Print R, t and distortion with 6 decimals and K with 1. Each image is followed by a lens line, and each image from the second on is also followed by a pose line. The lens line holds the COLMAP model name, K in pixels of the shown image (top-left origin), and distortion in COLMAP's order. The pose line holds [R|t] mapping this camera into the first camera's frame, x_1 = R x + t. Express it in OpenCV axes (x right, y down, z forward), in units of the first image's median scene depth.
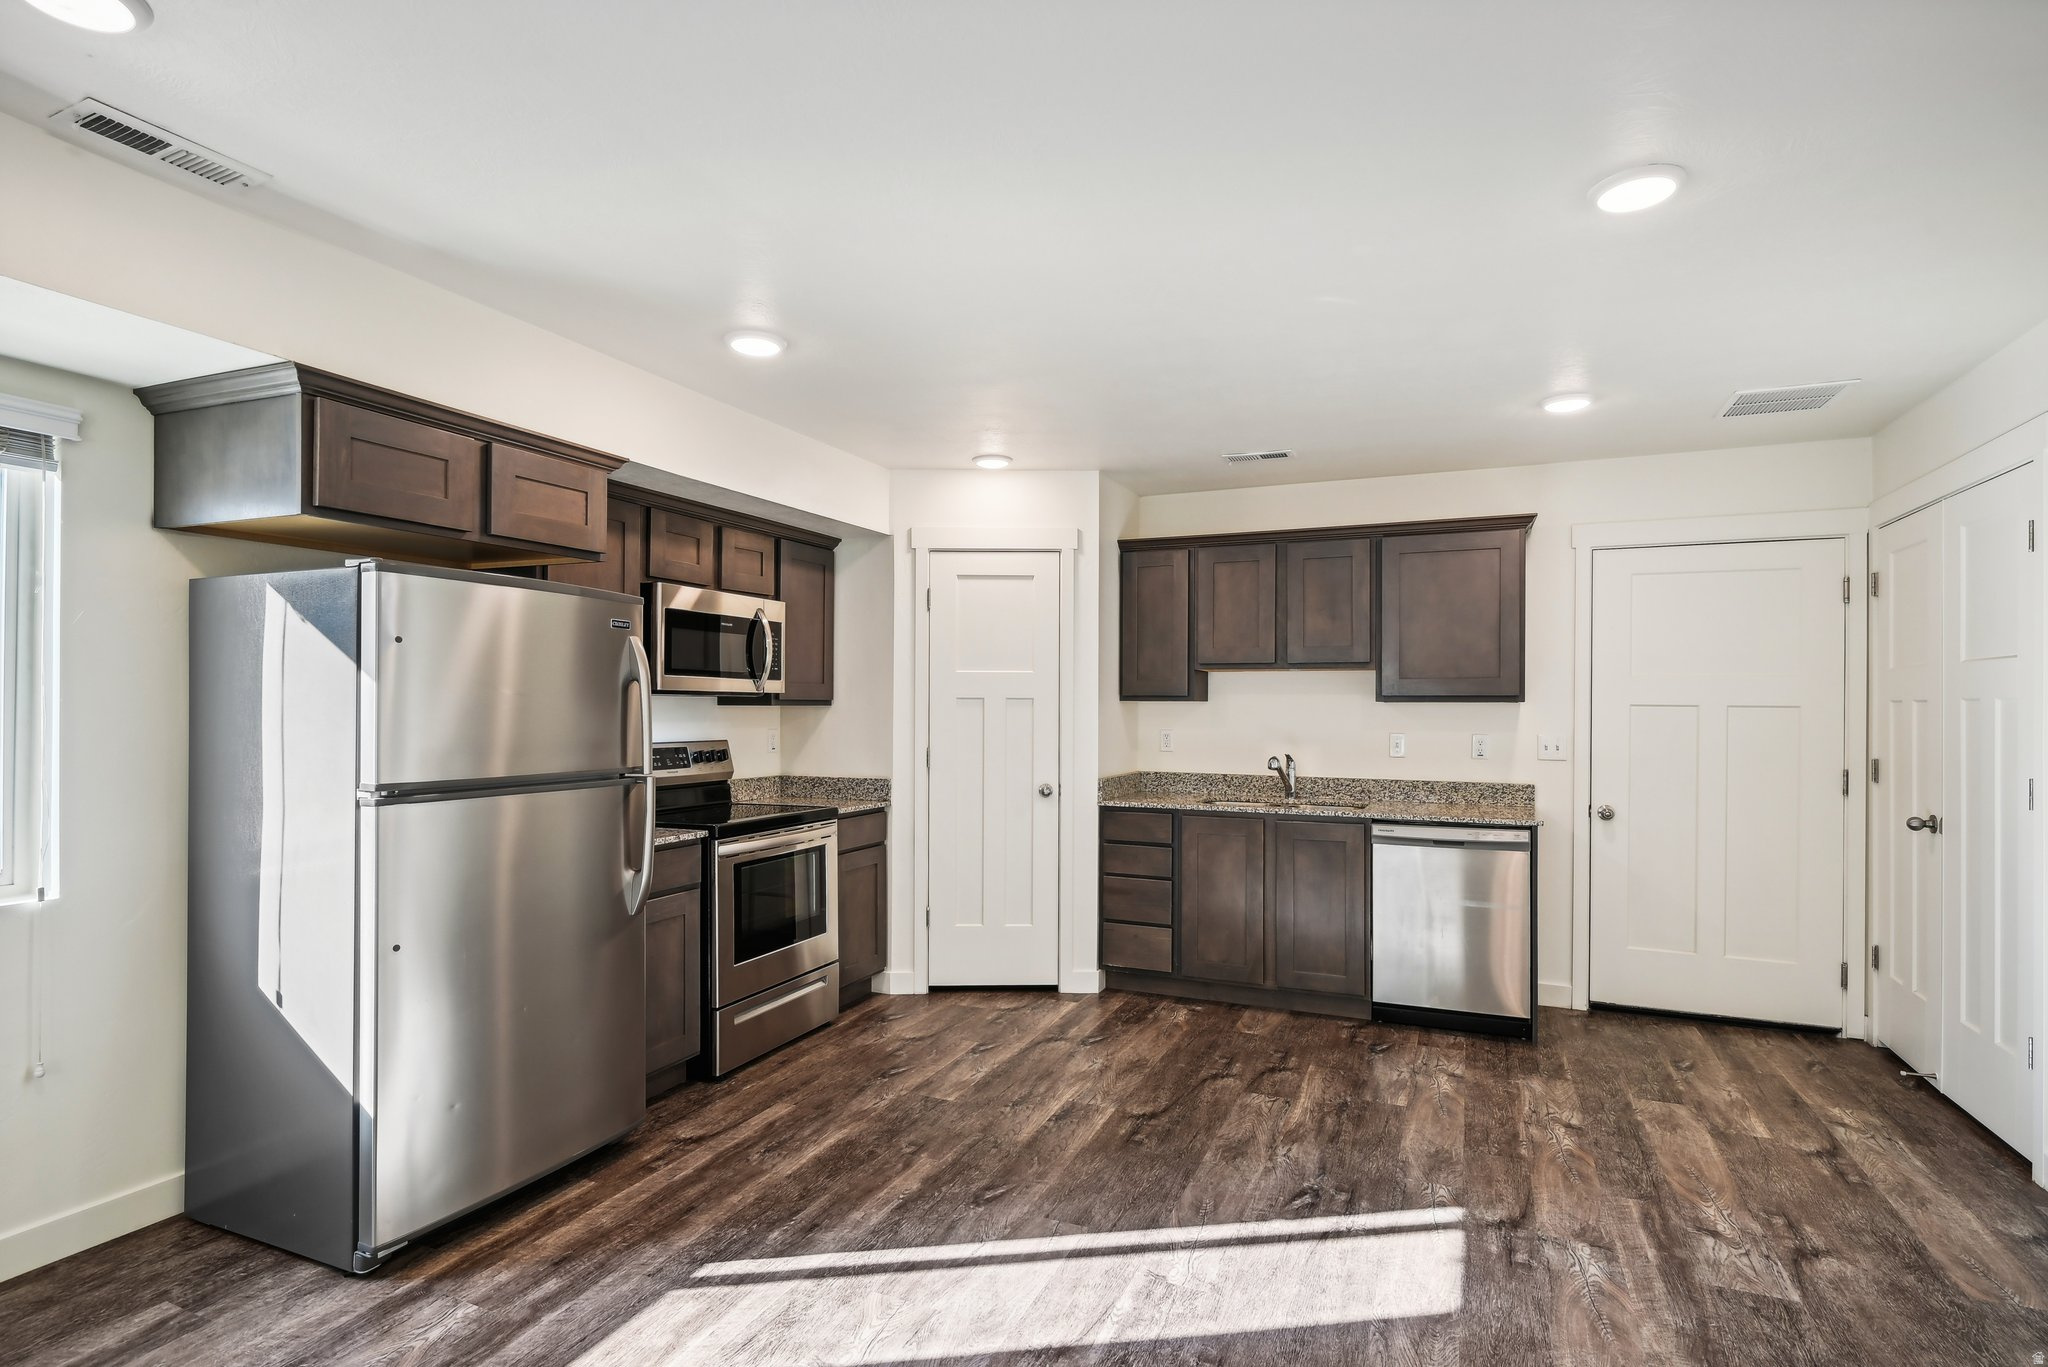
lens RADIAL K [[1008.7, 0, 1033.9], [0, 1008.7, 701.6], [0, 0, 1]] dist [-0.000691, -0.000352]
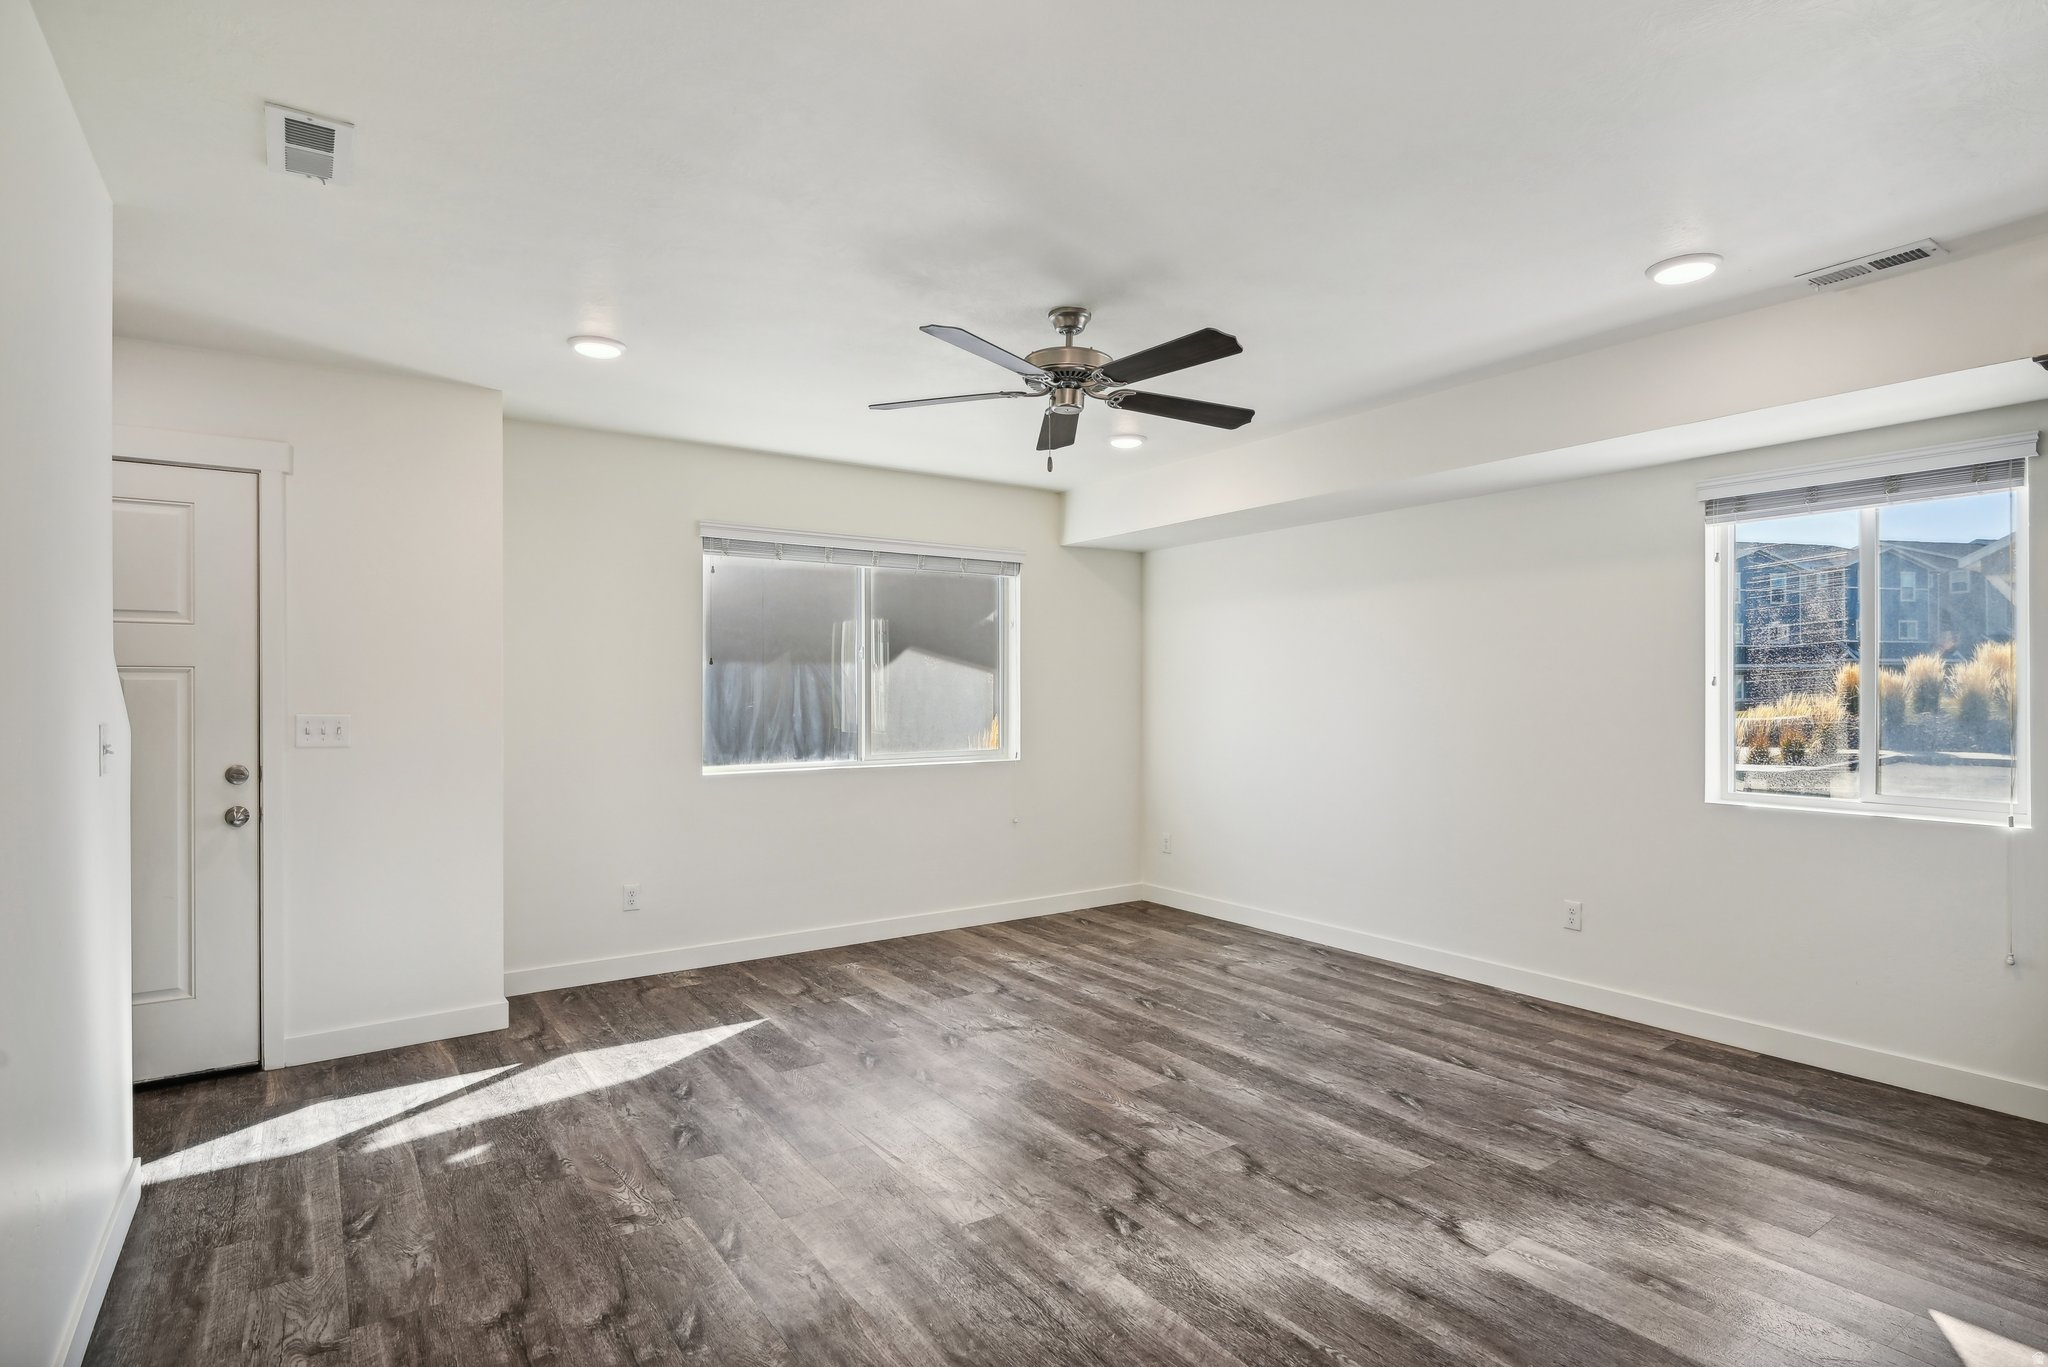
lens RADIAL K [[1043.1, 0, 1033.7], [0, 1043.1, 690.4], [0, 0, 1]] dist [-0.004575, 0.000800]
pose [[-0.519016, -0.002831, -0.854760, 0.454952], [0.003322, 0.999980, -0.005329, 0.016570], [0.854758, -0.005605, -0.518997, 0.366572]]
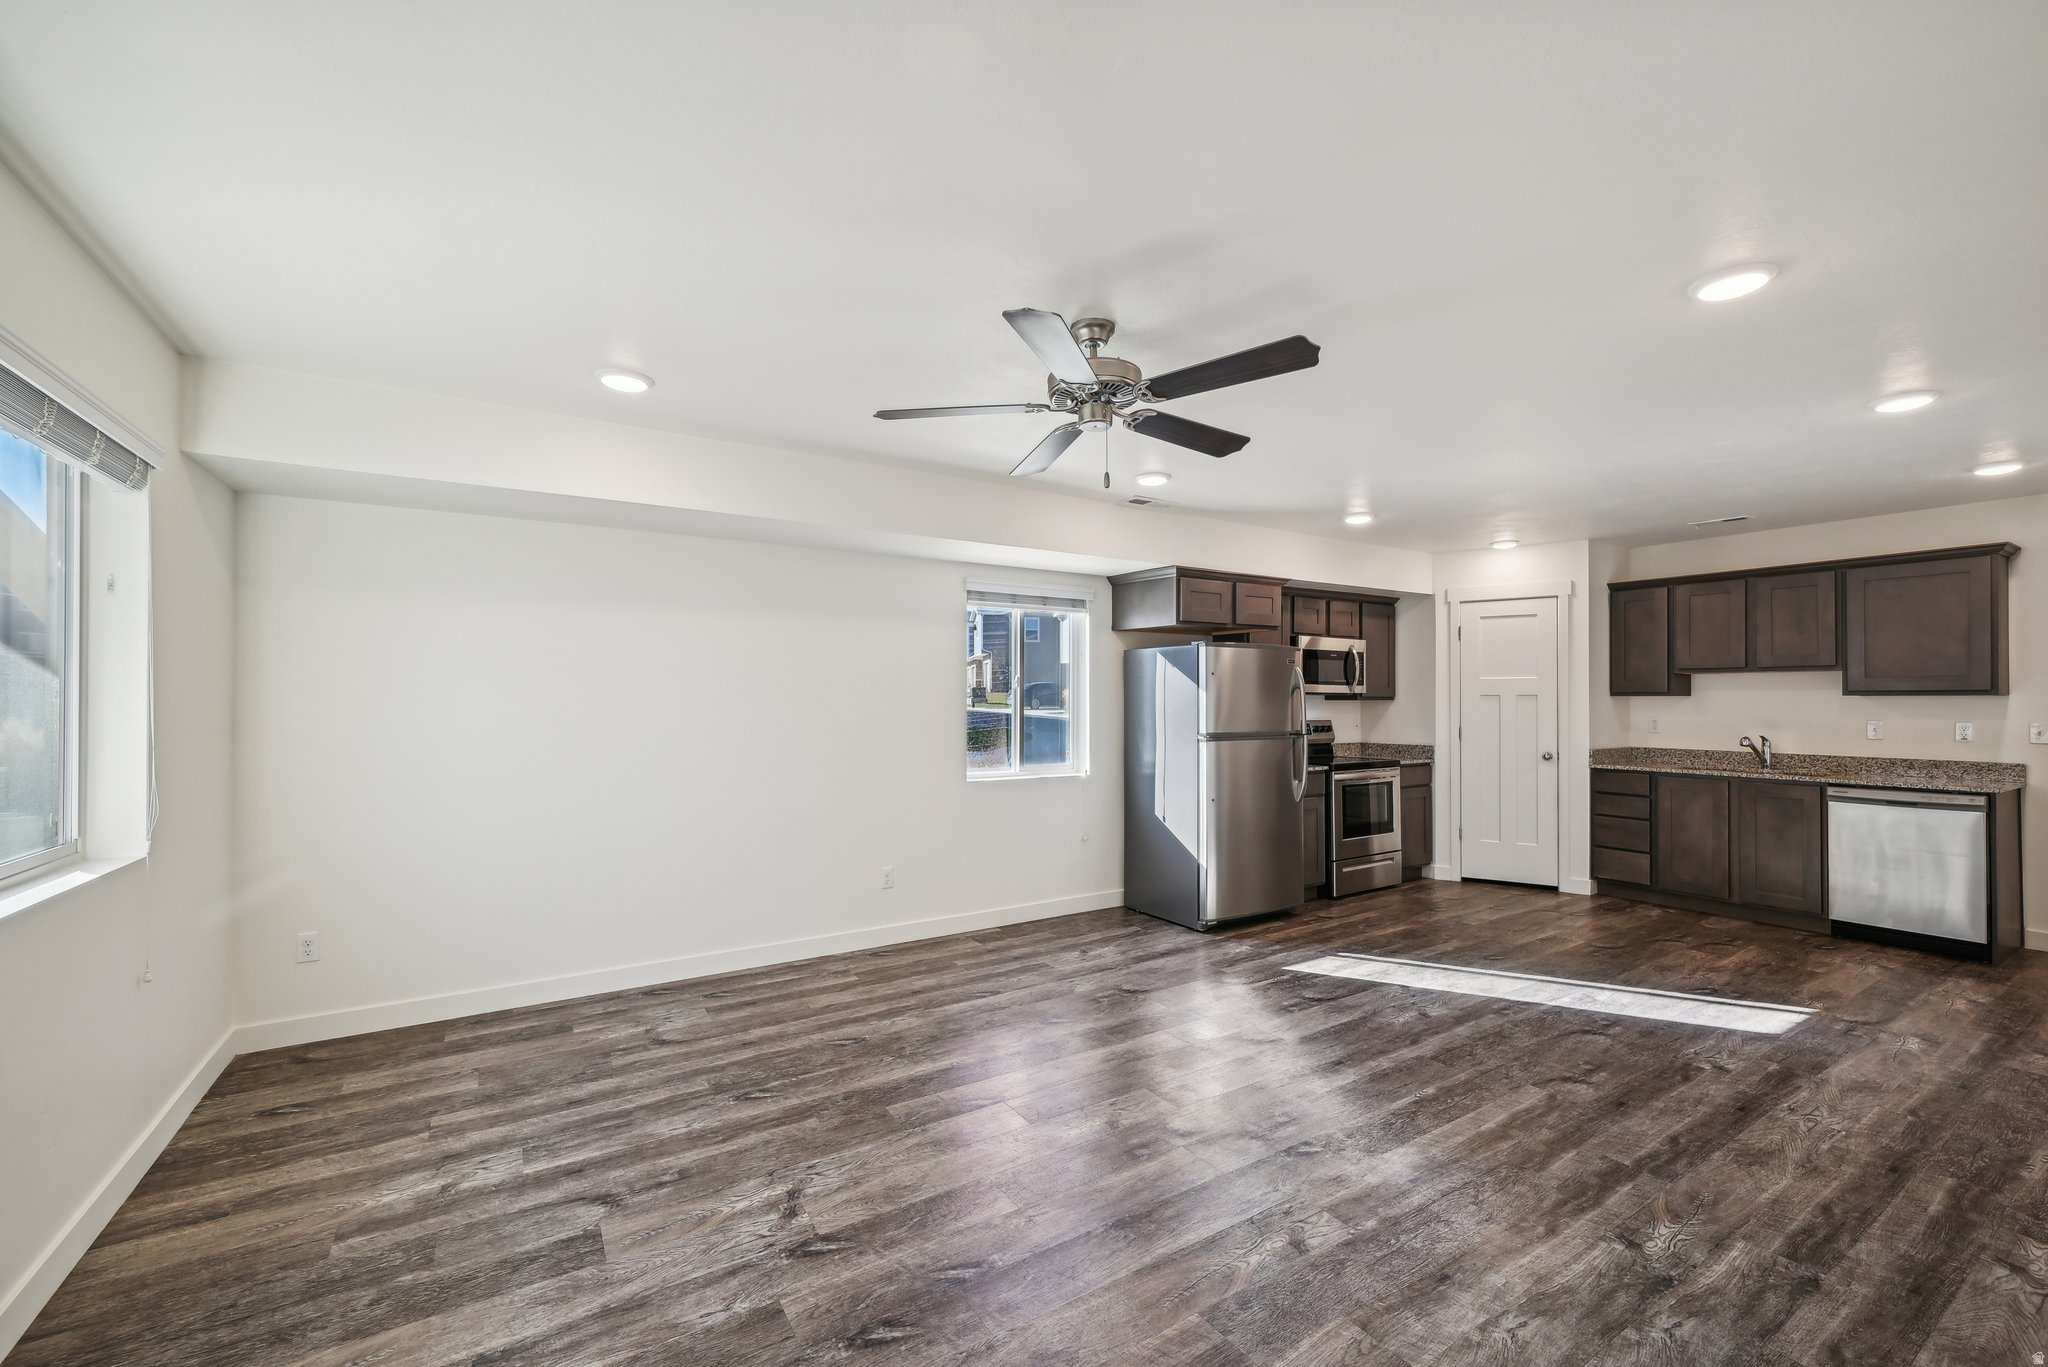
lens RADIAL K [[828.4, 0, 1034.8], [0, 828.4, 696.7], [0, 0, 1]] dist [-0.001035, 0.000296]
pose [[0.831133, -0.006273, -0.556038, 0.073750], [0.005517, 0.999980, -0.003035, -0.001317], [0.556046, -0.000545, 0.831151, -0.526416]]
